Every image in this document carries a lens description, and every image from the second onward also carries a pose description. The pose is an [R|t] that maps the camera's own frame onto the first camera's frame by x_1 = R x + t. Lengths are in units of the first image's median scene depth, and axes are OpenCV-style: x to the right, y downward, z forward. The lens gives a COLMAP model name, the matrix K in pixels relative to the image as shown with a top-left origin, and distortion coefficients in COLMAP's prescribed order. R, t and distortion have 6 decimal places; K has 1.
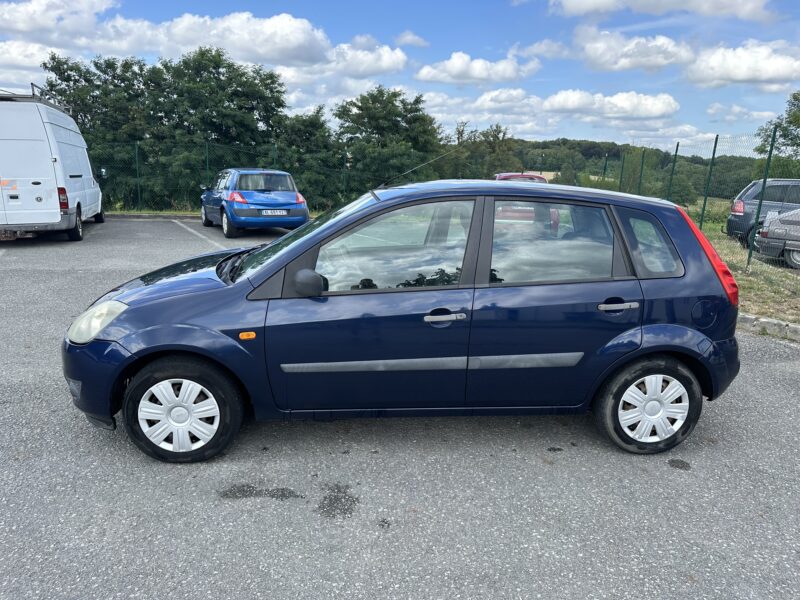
lens RADIAL K [[578.9, 0, 403.7], [0, 578.9, 300.9], [0, 0, 1]] dist [-0.000305, -0.005034]
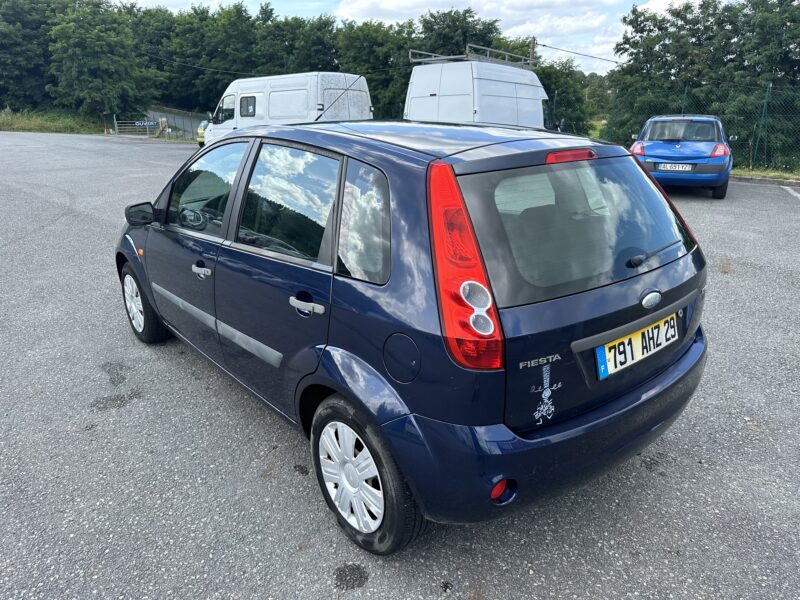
lens RADIAL K [[578.9, 0, 403.7], [0, 578.9, 300.9], [0, 0, 1]] dist [-0.000305, -0.005034]
pose [[0.550418, 0.228722, -0.802948, 0.121633], [-0.164659, 0.972592, 0.164173, -0.015692], [0.818491, 0.041849, 0.572993, 0.086695]]
